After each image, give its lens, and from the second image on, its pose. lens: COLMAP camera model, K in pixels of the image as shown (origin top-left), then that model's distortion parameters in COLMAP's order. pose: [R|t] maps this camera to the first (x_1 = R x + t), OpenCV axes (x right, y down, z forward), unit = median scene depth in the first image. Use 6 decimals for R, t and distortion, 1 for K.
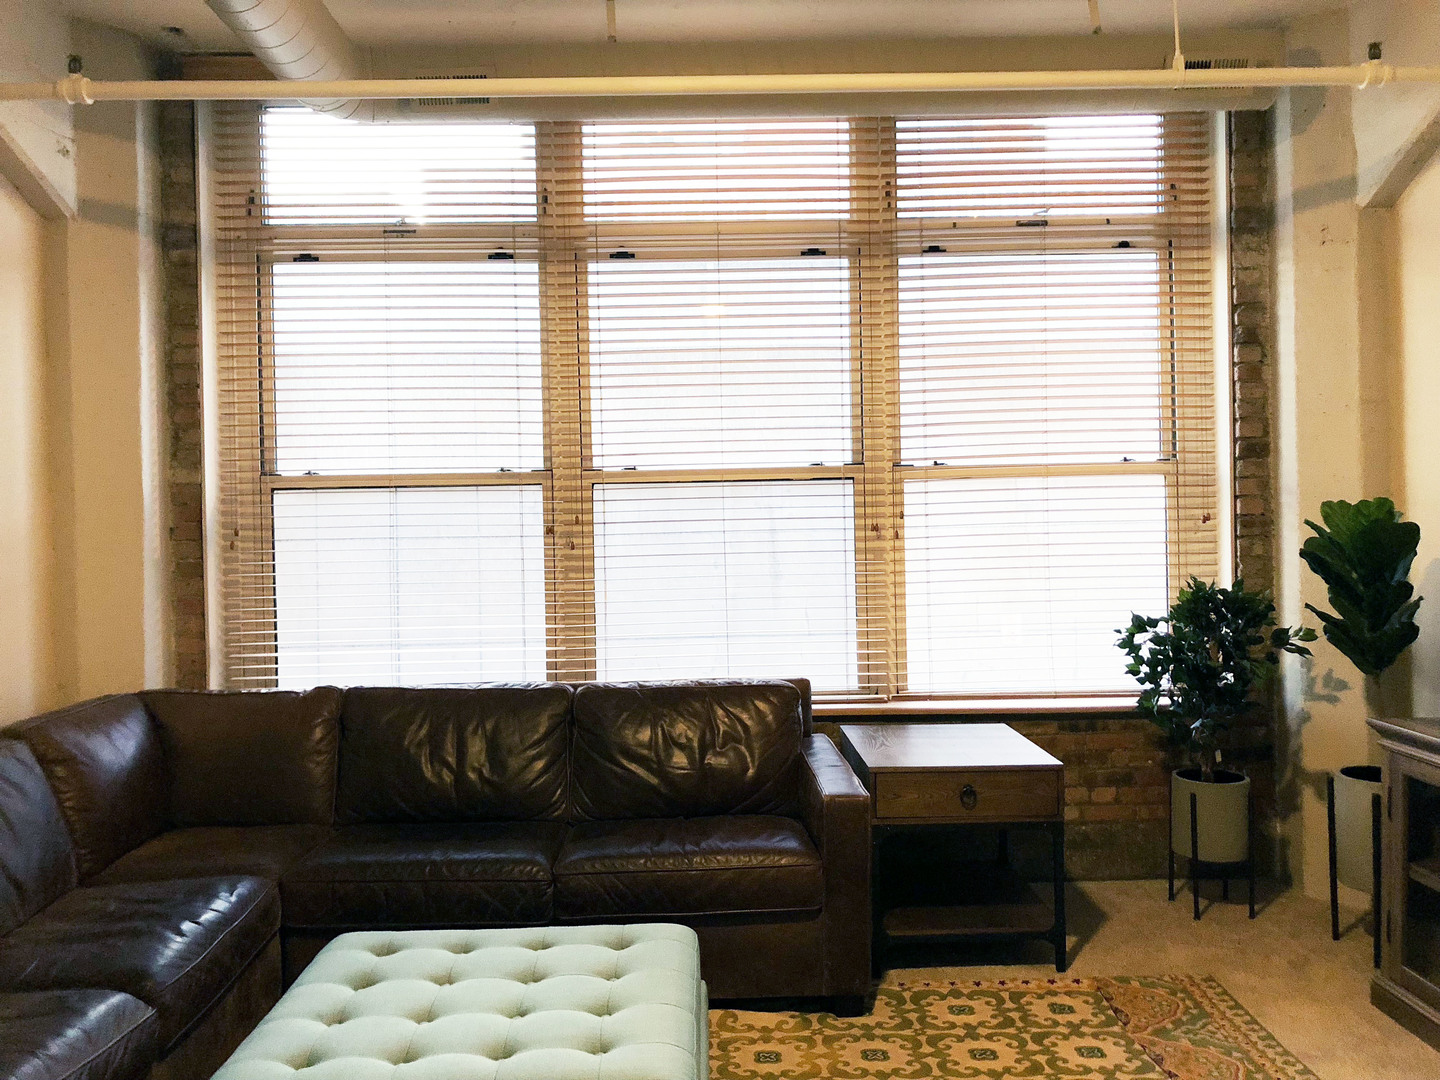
lens RADIAL K [[1179.0, 0, 720.0], [0, 1179.0, 540.0], [0, 0, 1]] dist [0.012098, -0.000598]
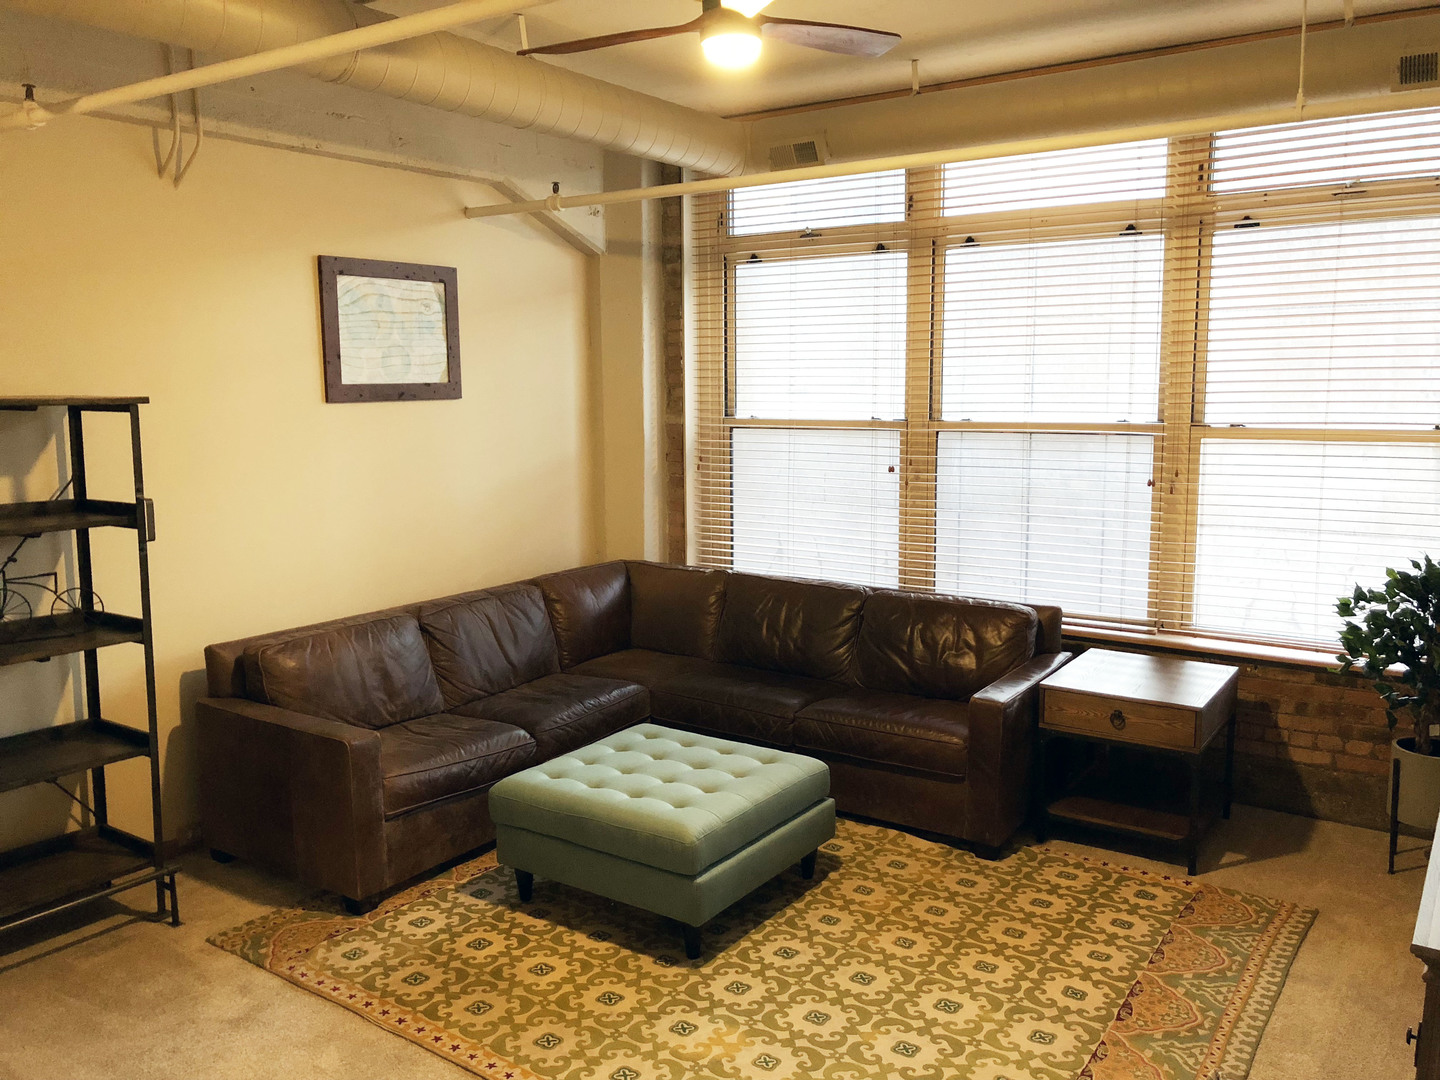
lens RADIAL K [[1178.7, 0, 720.0], [0, 1178.7, 540.0], [0, 0, 1]] dist [0.081832, -0.154500]
pose [[0.813346, 0.092704, -0.574347, 0.498999], [-0.020516, 0.991179, 0.130931, -0.106454], [0.581419, -0.094709, 0.808073, -0.196435]]
